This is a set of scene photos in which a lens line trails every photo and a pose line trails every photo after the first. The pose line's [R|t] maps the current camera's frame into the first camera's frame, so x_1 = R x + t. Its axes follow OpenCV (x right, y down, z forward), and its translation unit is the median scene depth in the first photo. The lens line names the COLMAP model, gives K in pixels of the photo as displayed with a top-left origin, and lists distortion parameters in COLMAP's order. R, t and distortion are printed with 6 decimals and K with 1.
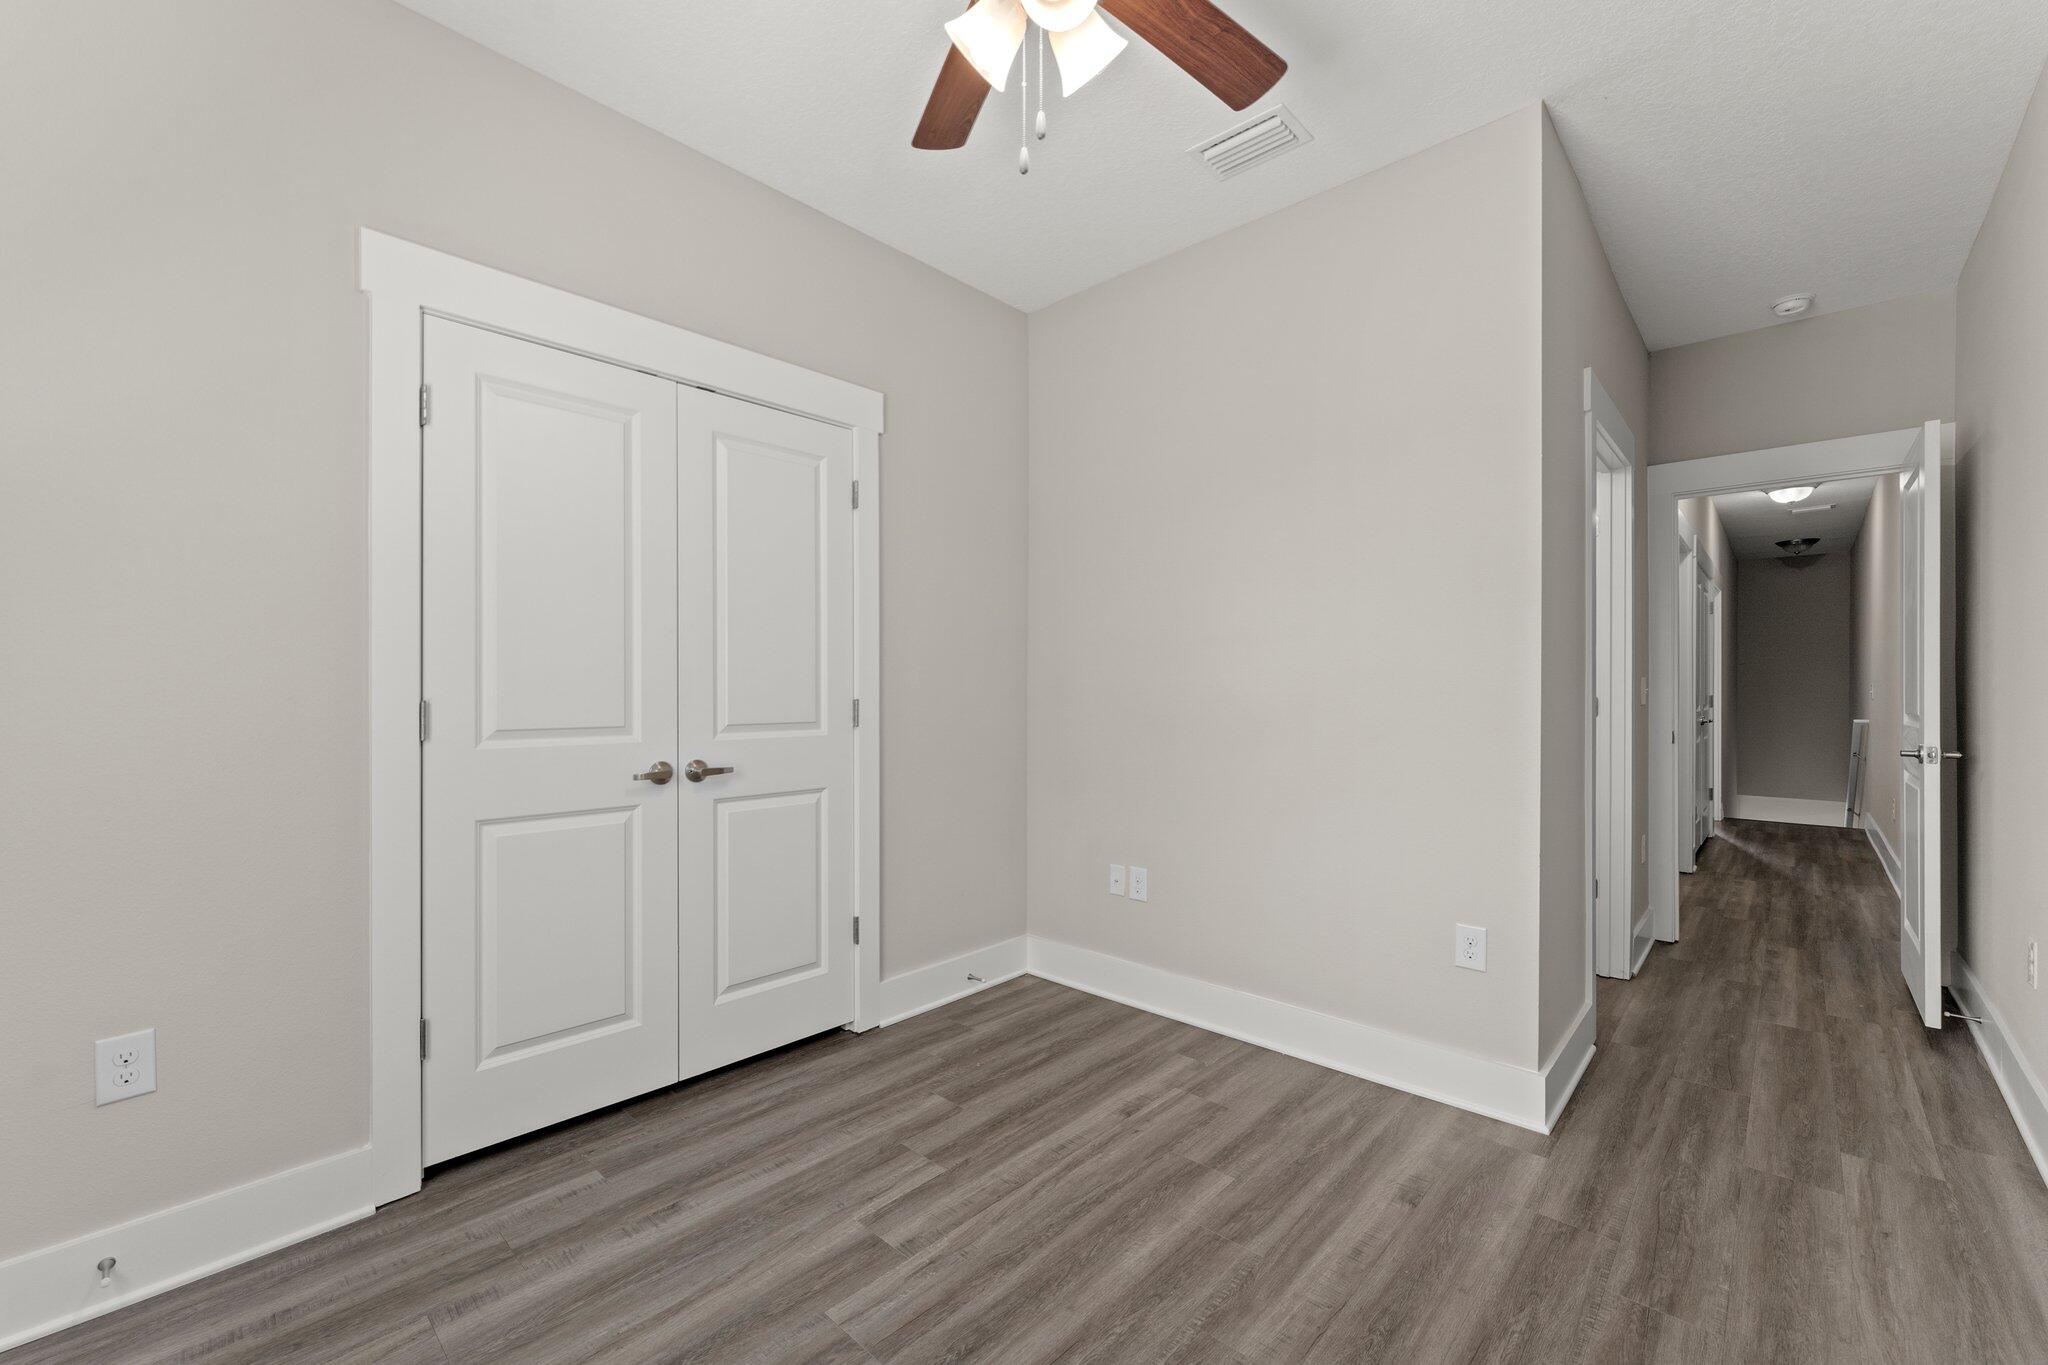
lens RADIAL K [[829.2, 0, 1012.6], [0, 829.2, 687.2], [0, 0, 1]] dist [-0.003629, 0.000956]
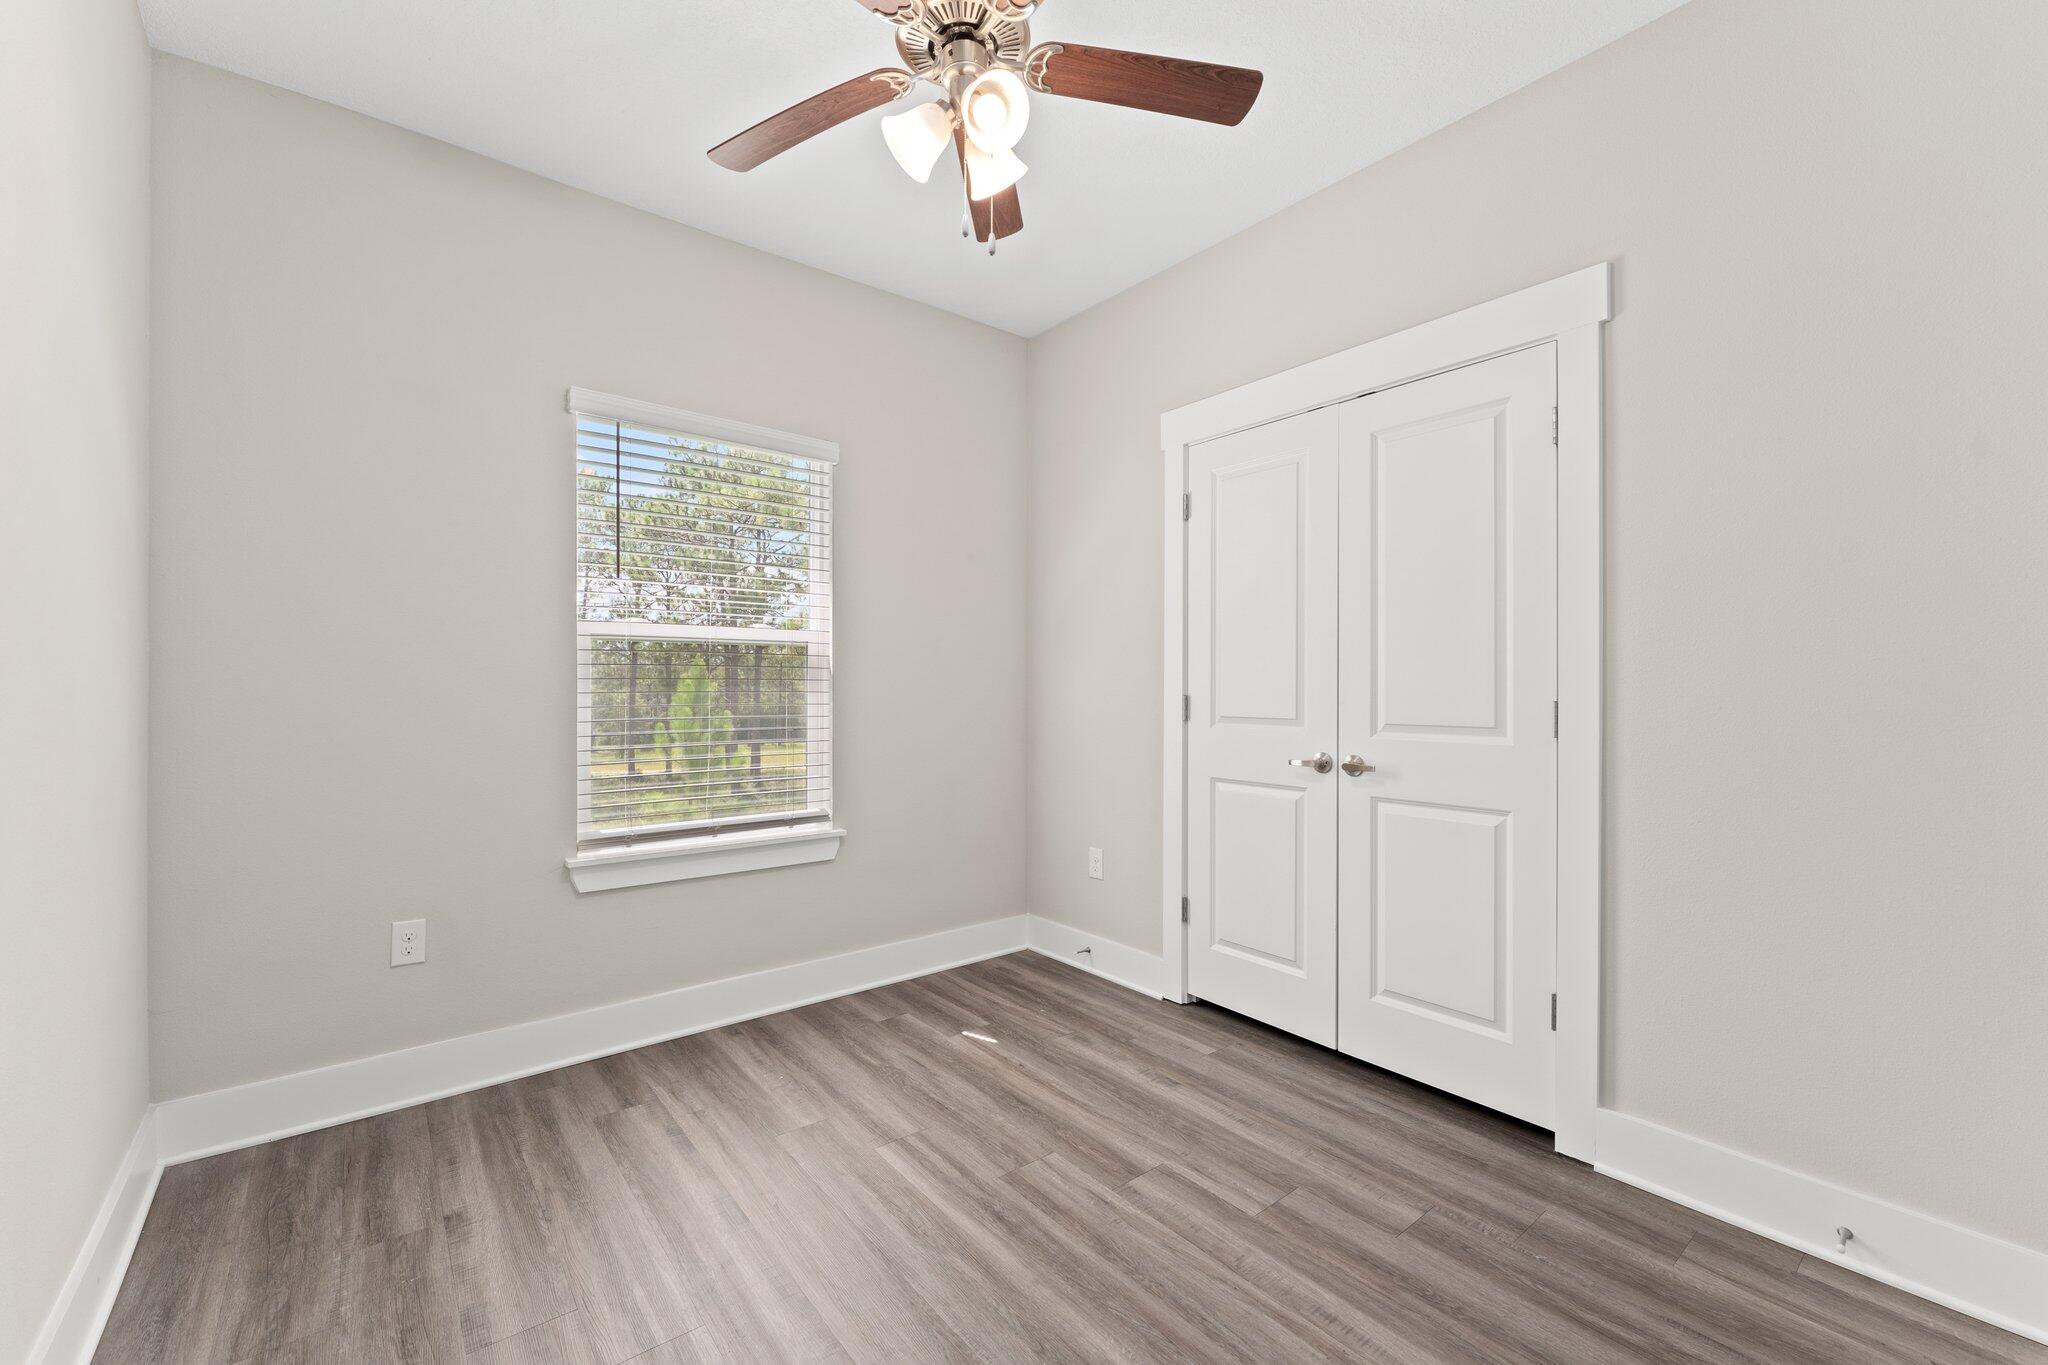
lens RADIAL K [[829.2, 0, 1019.0], [0, 829.2, 688.8], [0, 0, 1]] dist [-0.003629, 0.000956]
pose [[-0.137084, 0.001605, -0.990558, 0.810170], [-0.000806, 0.999998, 0.001732, 0.003100], [0.990559, 0.001036, -0.137083, 0.824787]]
